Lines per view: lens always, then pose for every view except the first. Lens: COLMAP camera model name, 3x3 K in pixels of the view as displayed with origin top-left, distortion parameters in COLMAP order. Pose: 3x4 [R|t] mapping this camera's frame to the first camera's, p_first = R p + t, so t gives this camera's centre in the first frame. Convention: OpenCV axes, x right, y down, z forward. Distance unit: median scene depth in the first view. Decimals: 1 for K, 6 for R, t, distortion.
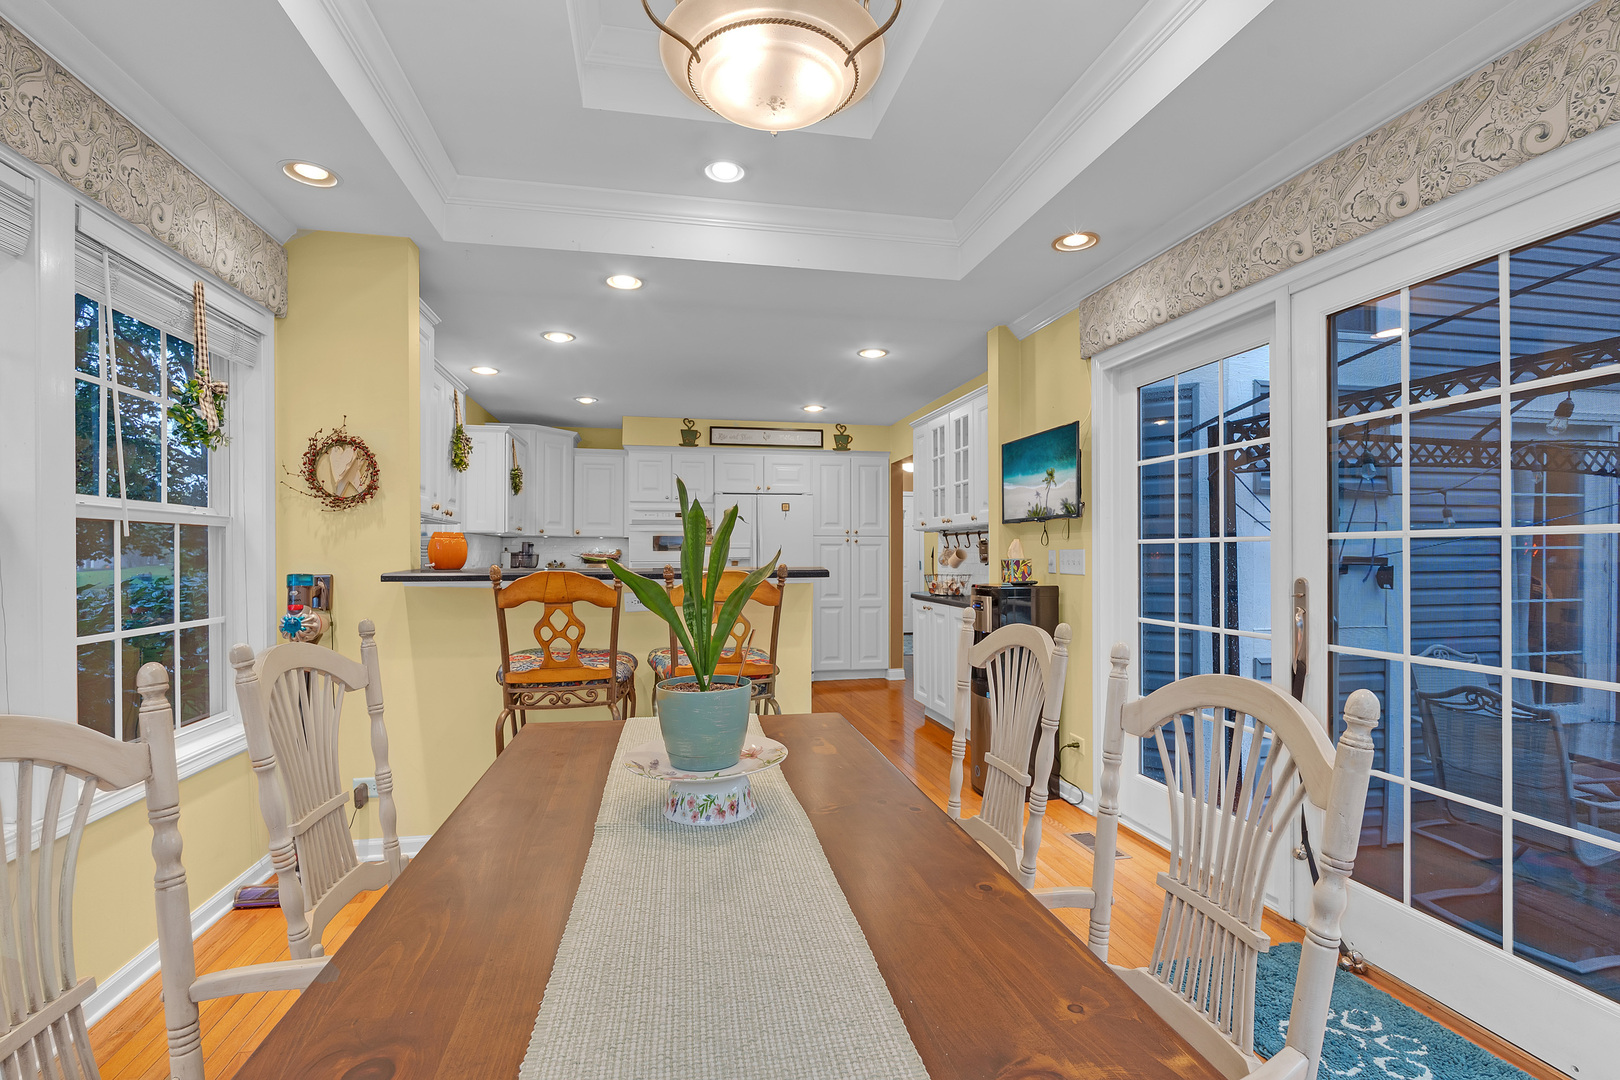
lens RADIAL K [[728.0, 0, 801.4], [0, 728.0, 541.3], [0, 0, 1]] dist [-0.002657, -0.000491]
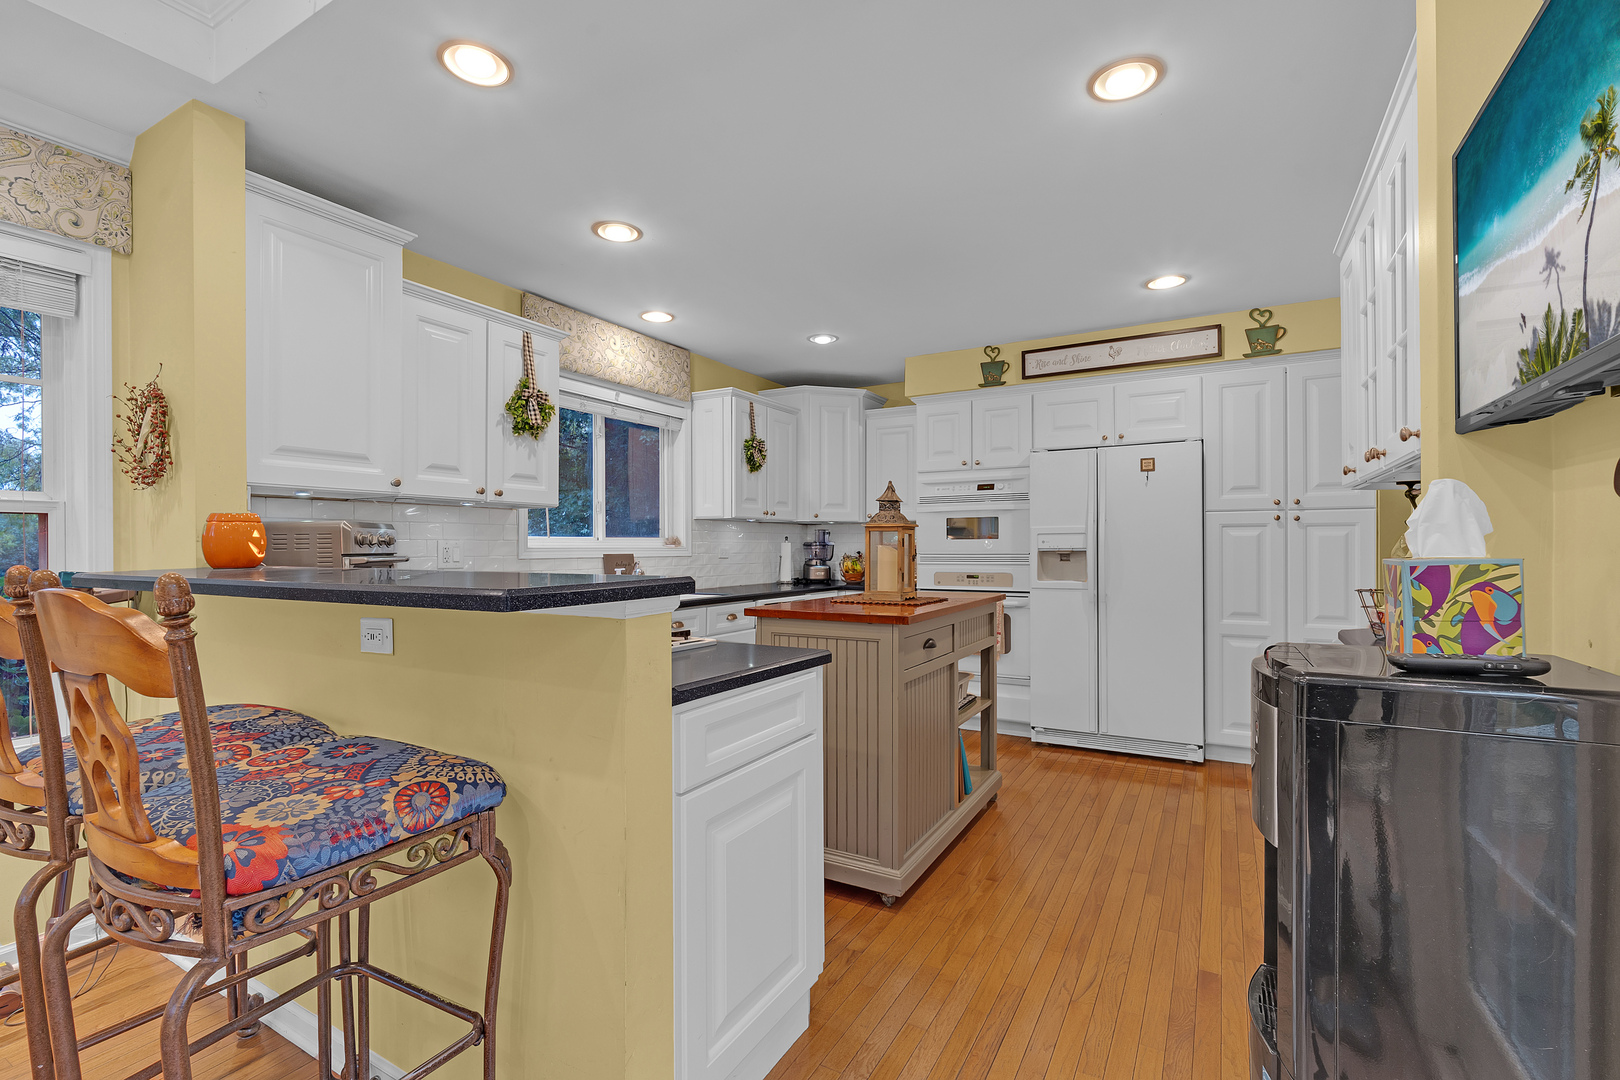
lens RADIAL K [[728.0, 0, 801.4], [0, 728.0, 541.3], [0, 0, 1]] dist [-0.002657, -0.000491]
pose [[0.756838, -0.005136, -0.653583, 0.156593], [0.015231, 0.999836, 0.009779, 0.006334], [0.653425, -0.017356, 0.756792, 0.361212]]
